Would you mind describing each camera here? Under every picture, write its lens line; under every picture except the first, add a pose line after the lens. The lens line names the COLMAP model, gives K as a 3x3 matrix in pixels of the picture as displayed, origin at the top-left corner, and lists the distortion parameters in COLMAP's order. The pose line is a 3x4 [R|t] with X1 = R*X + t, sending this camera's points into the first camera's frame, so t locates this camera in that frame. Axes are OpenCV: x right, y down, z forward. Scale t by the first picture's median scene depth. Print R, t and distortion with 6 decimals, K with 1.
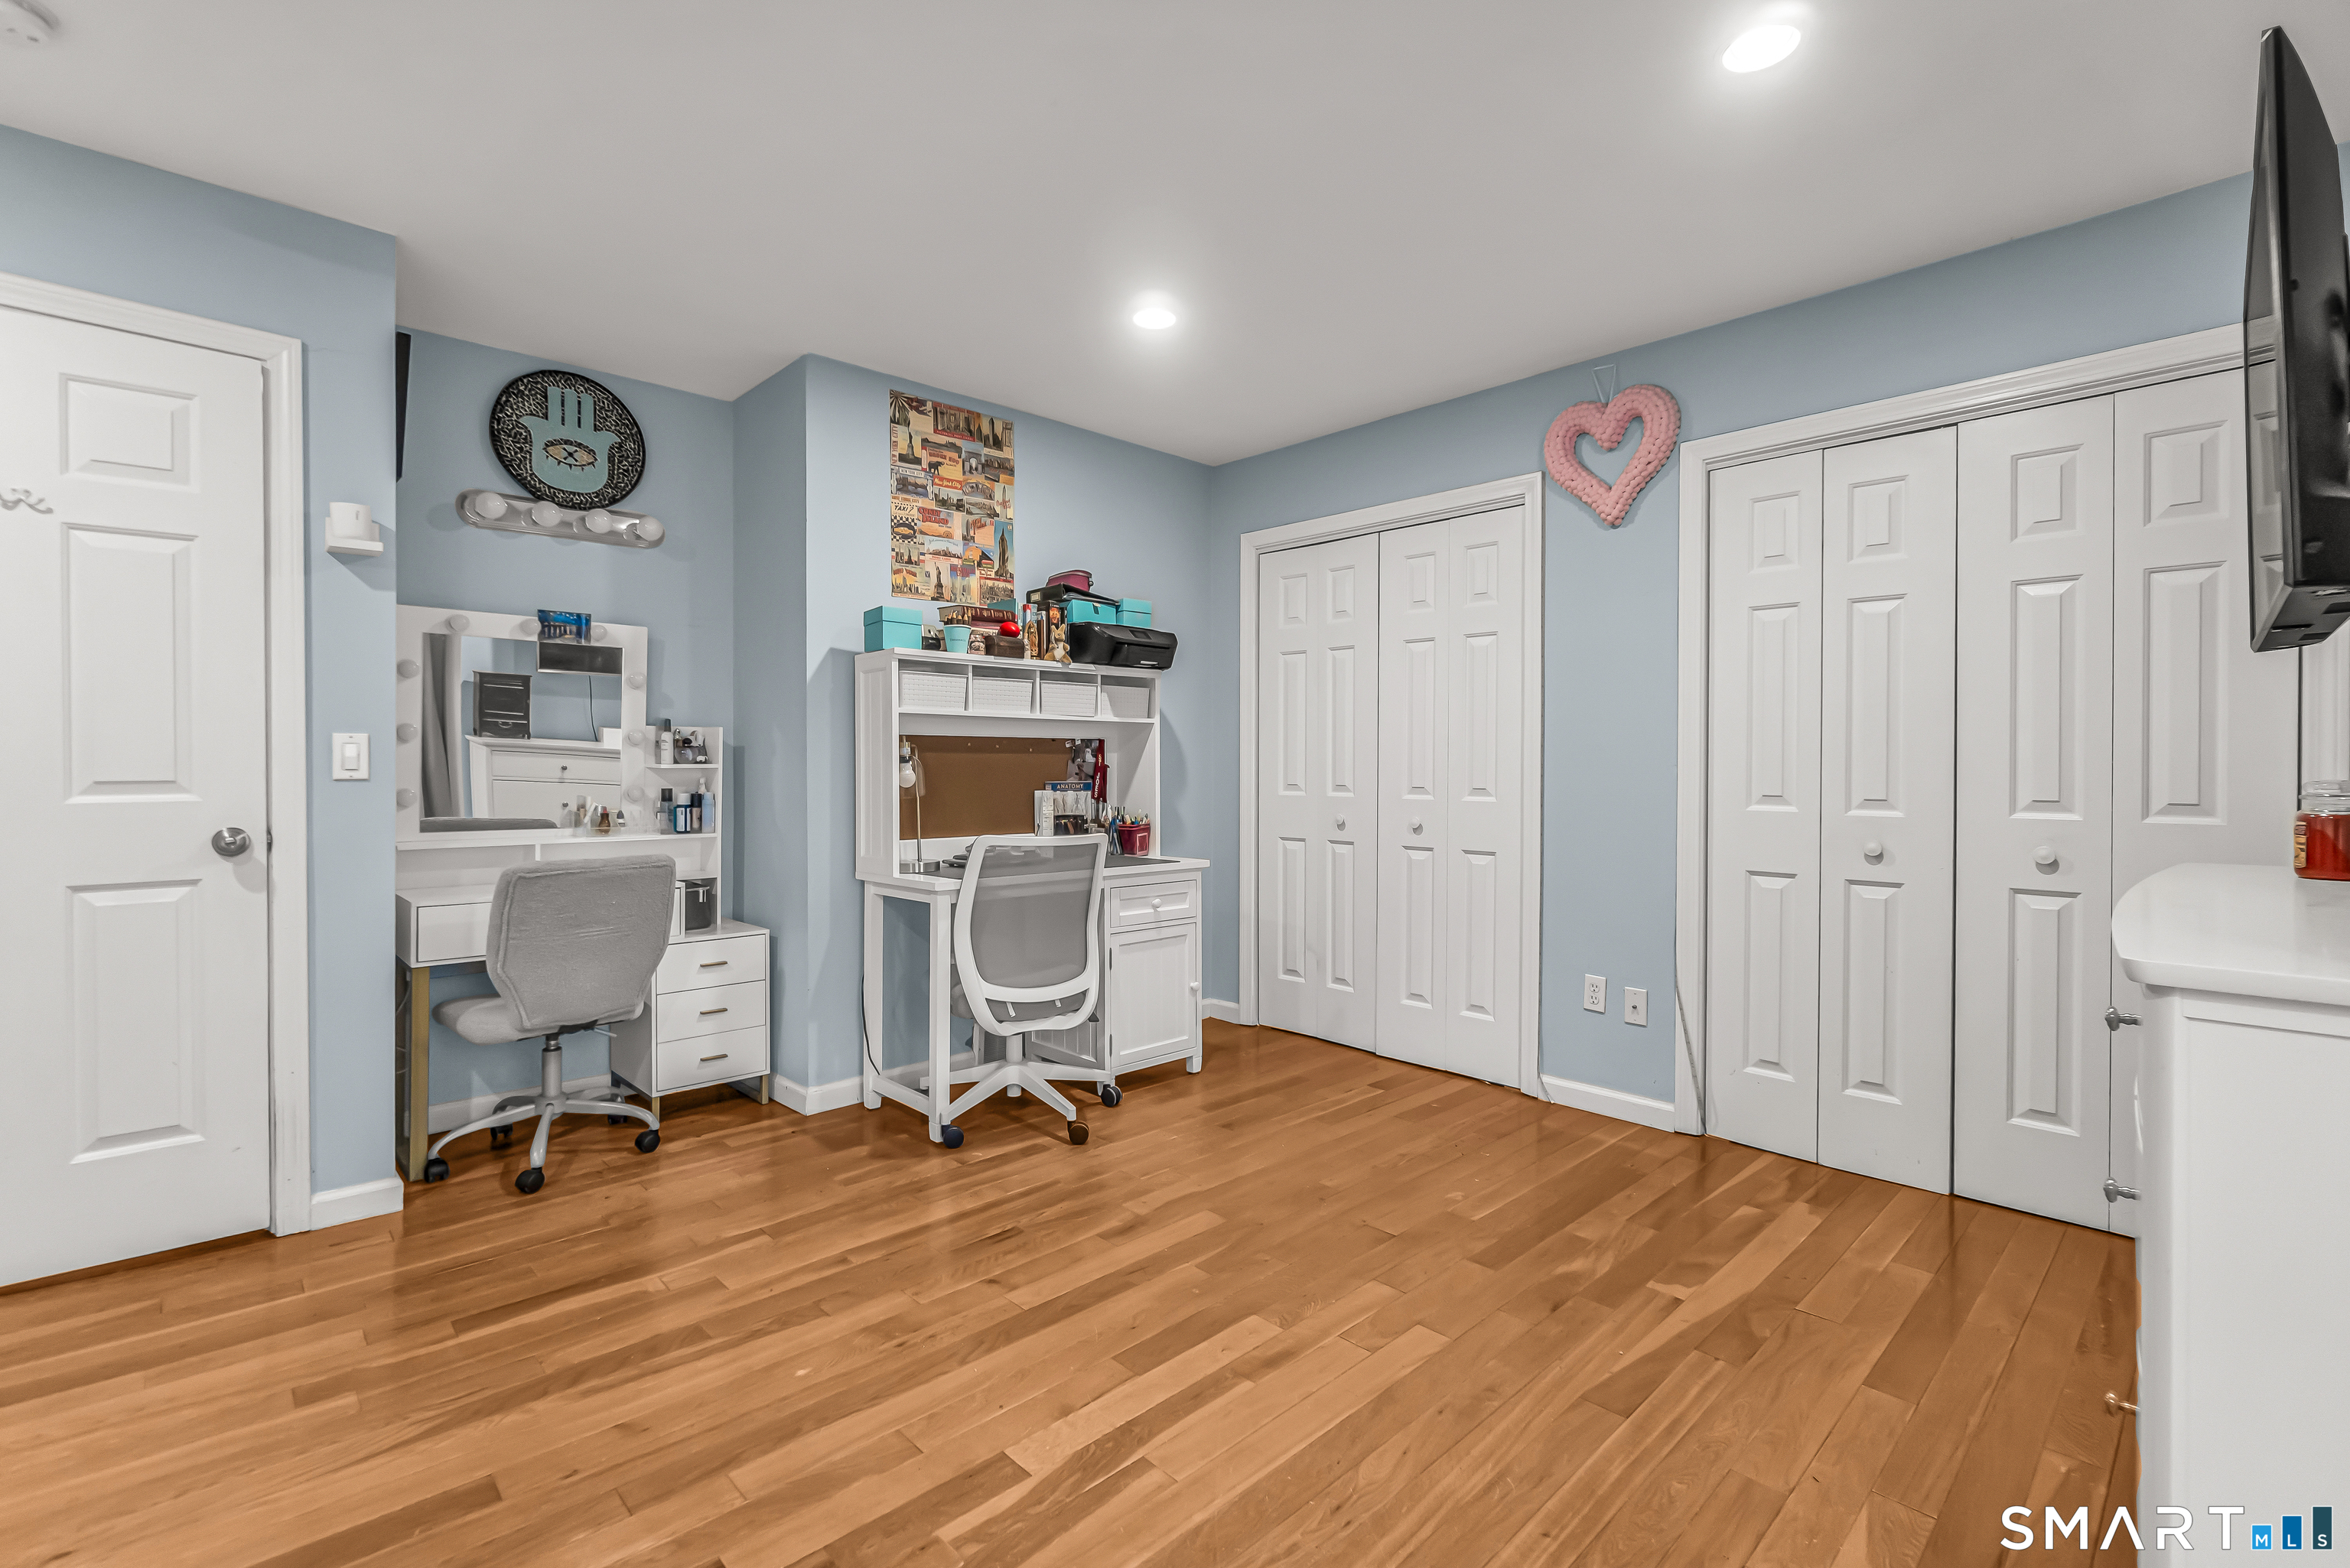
lens RADIAL K [[1036.9, 0, 1164.2], [0, 1036.9, 768.5], [0, 0, 1]] dist [-0.003115, -0.000107]
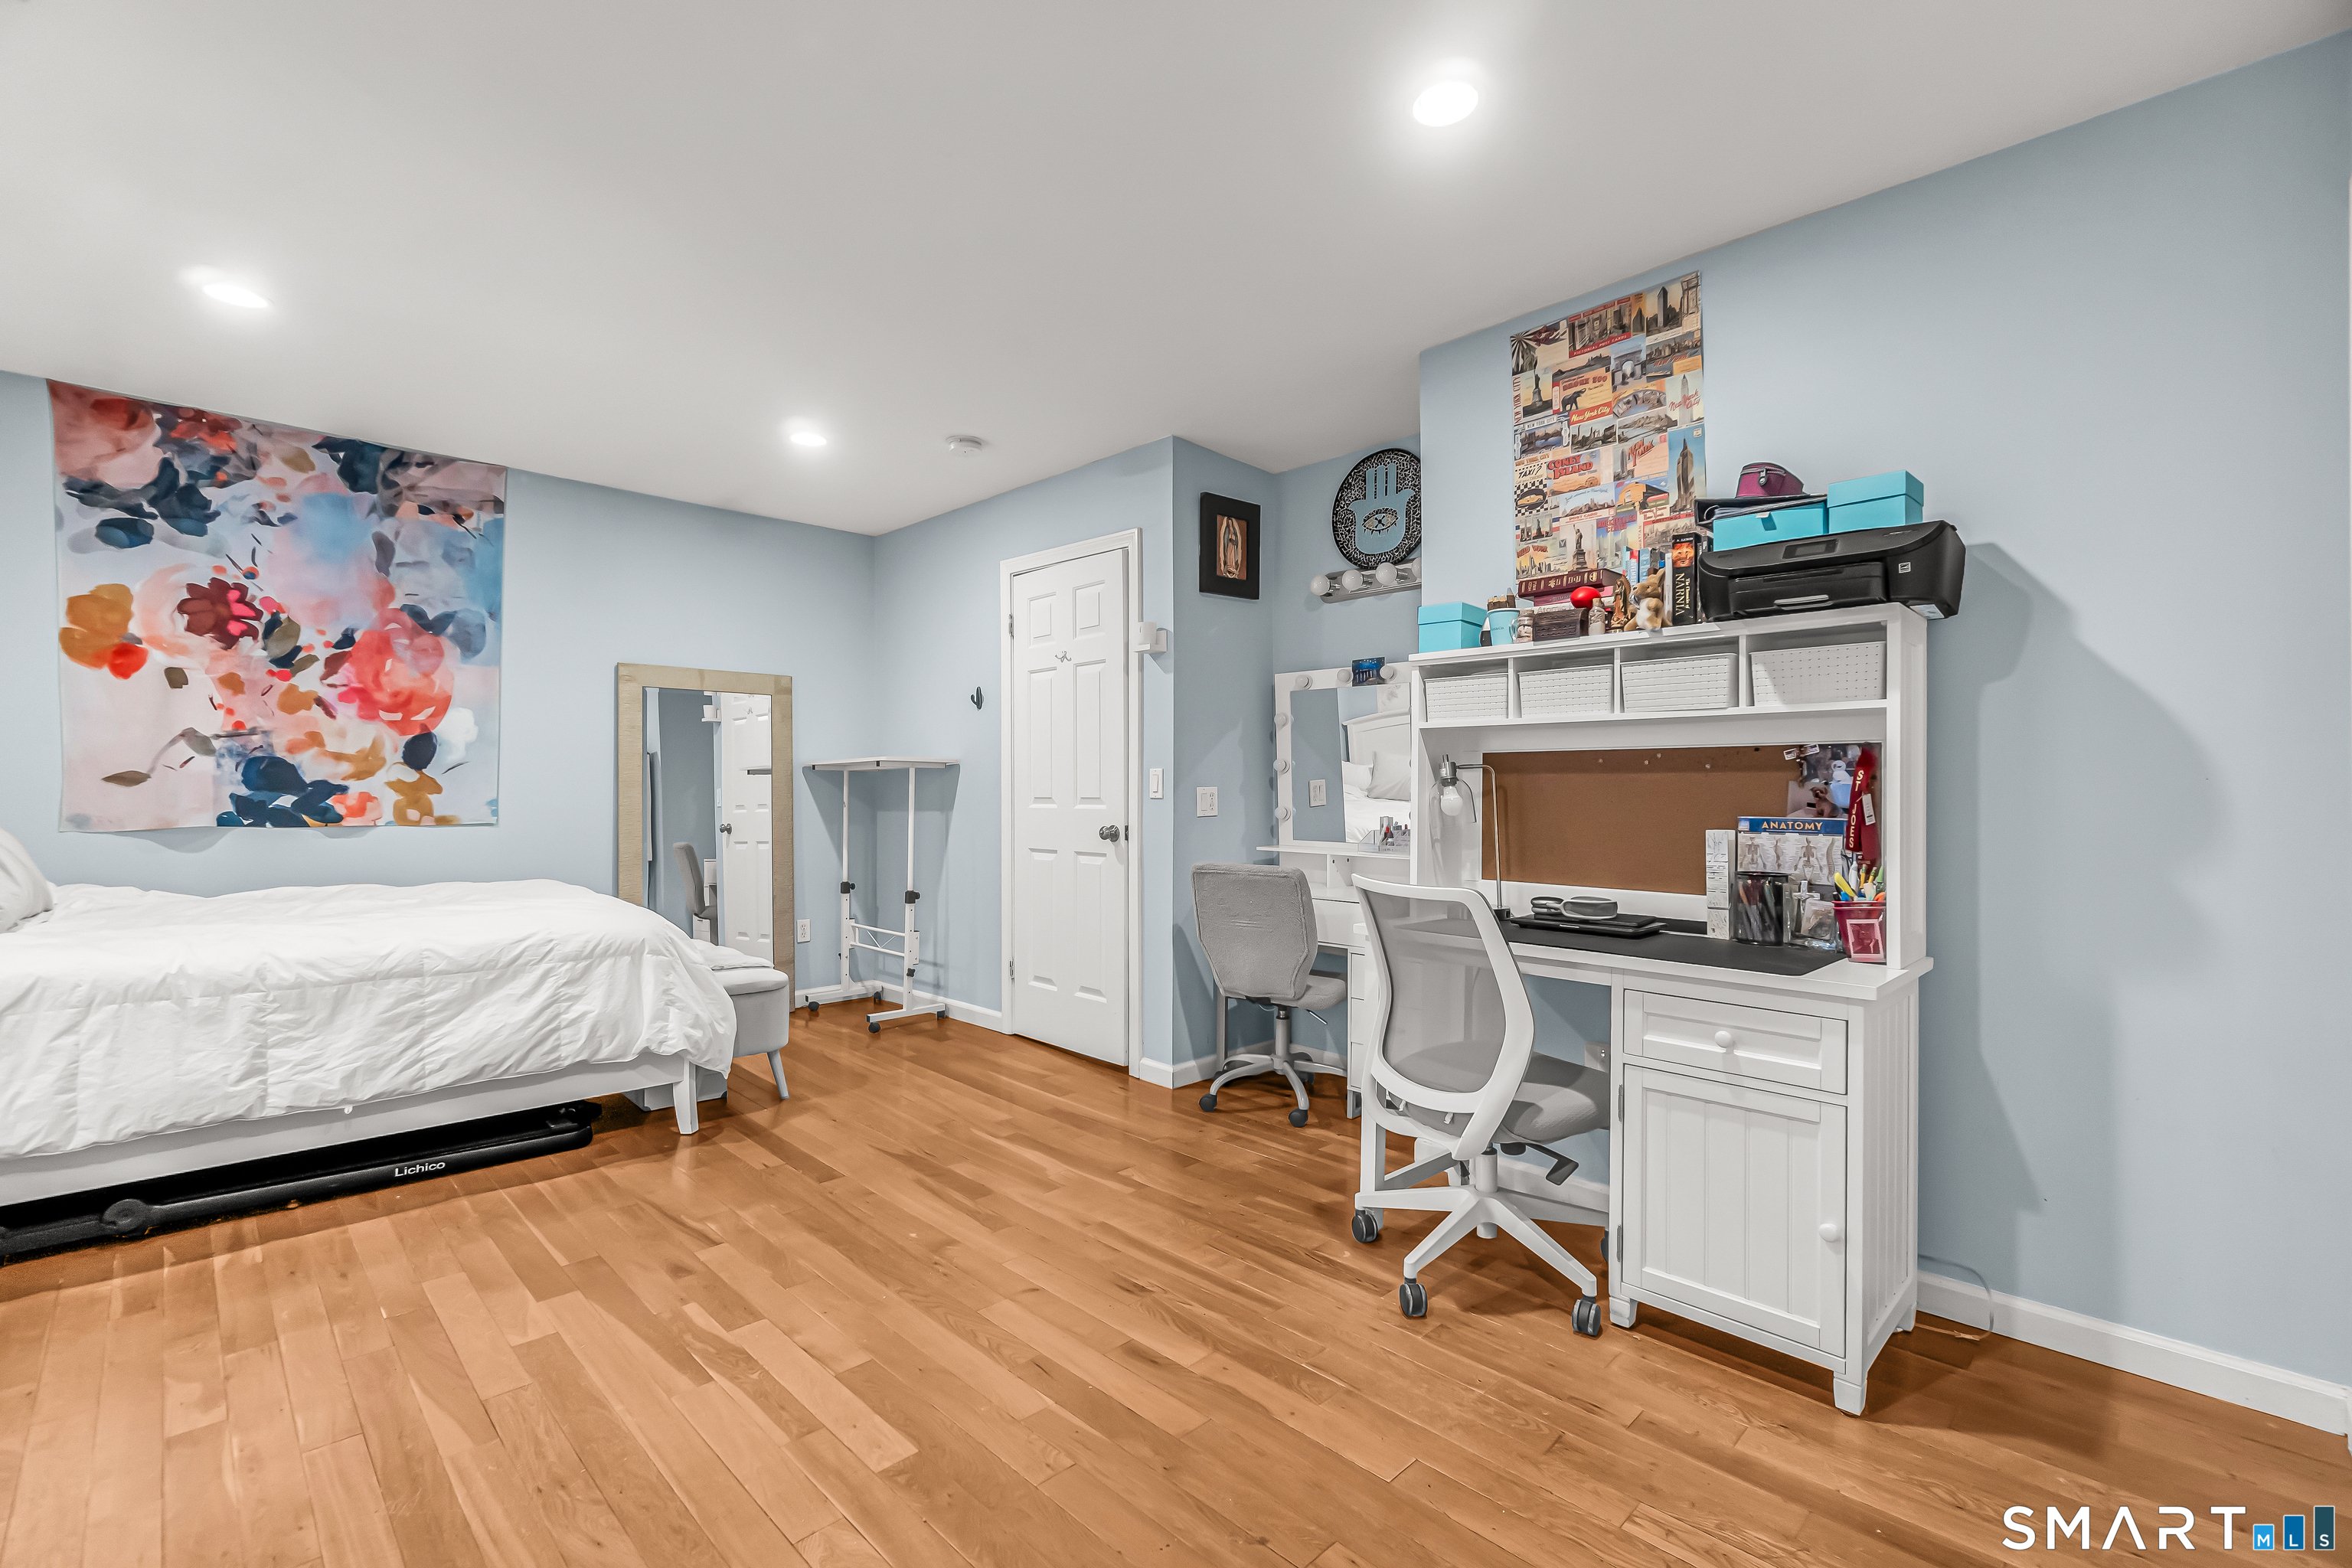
lens RADIAL K [[1037.9, 0, 1170.7], [0, 1037.9, 782.0], [0, 0, 1]] dist [-0.003115, -0.000107]
pose [[0.022331, -0.008006, -0.999719, 0.543144], [-0.007938, 0.999935, -0.008185, -0.000251], [0.999719, 0.008118, 0.022266, 0.695264]]
